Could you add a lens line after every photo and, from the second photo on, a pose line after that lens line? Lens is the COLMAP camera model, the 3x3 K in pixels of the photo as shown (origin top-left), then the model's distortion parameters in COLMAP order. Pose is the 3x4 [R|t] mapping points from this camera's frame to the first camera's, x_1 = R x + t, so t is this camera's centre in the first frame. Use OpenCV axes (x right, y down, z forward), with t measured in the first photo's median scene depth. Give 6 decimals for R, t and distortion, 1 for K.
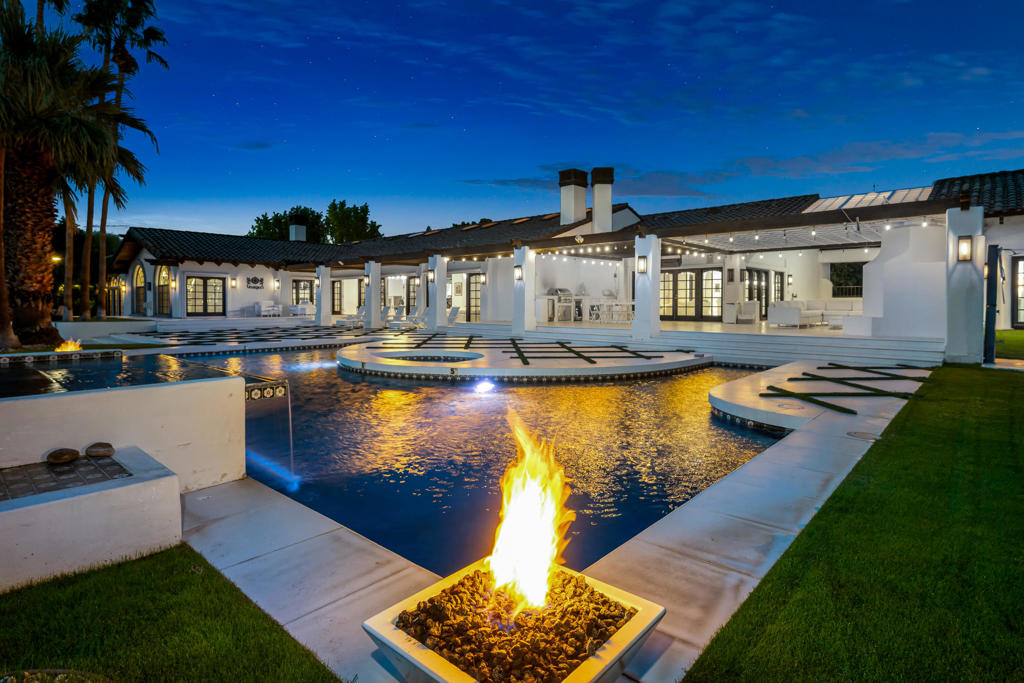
lens RADIAL K [[524.2, 0, 516.4], [0, 524.2, 302.3], [0, 0, 1]] dist [-0.001783, 0.000652]
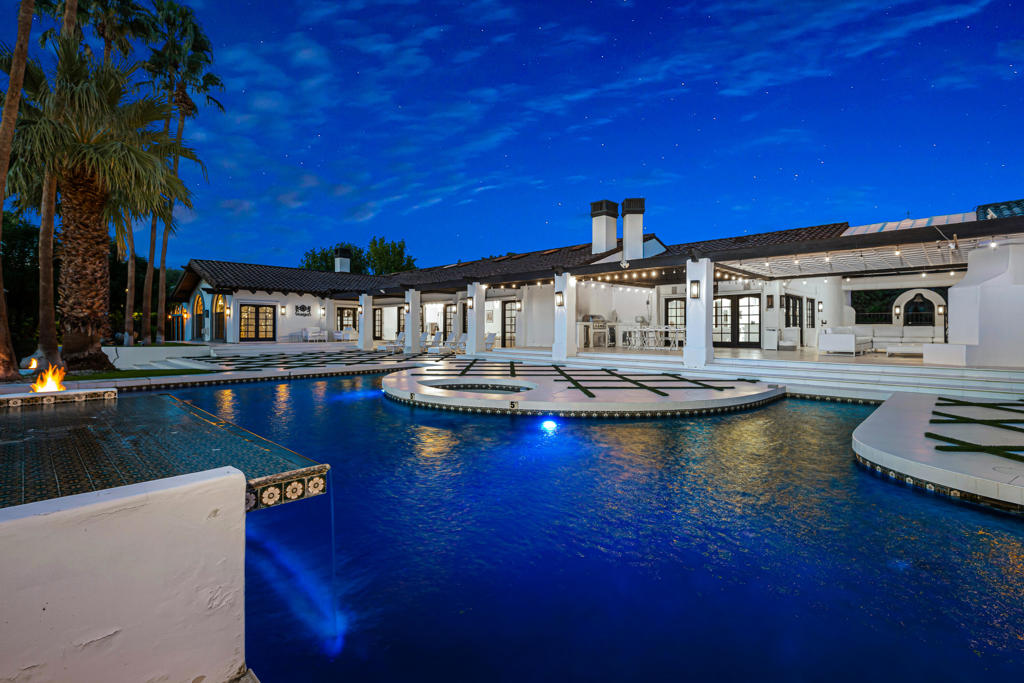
lens RADIAL K [[464.9, 0, 514.1], [0, 464.9, 319.4], [0, 0, 1]] dist [0.002137, -0.000368]
pose [[0.999212, -0.000123, -0.039691, -0.054715], [-0.000685, 0.999793, -0.020353, 0.000919], [0.039685, 0.020365, 0.999005, 0.126636]]
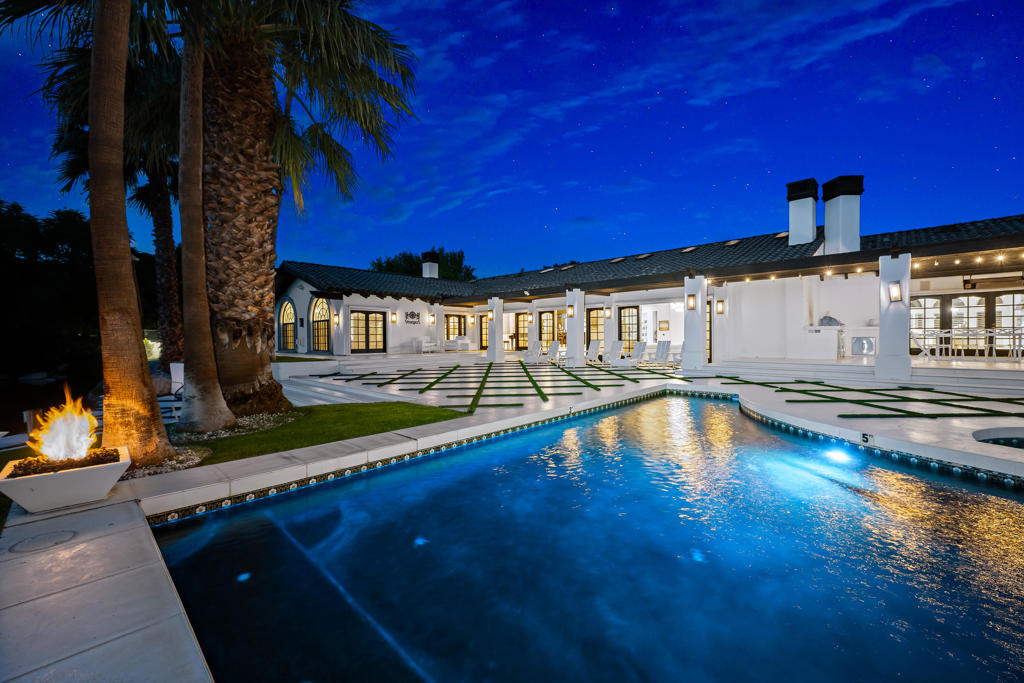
lens RADIAL K [[413.1, 0, 528.0], [0, 413.1, 334.2], [0, 0, 1]] dist [0.001966, 0.000469]
pose [[0.999770, -0.008983, -0.019477, -0.550239], [0.008856, 0.999939, -0.006587, 0.000057], [0.019535, 0.006413, 0.999789, 0.502491]]
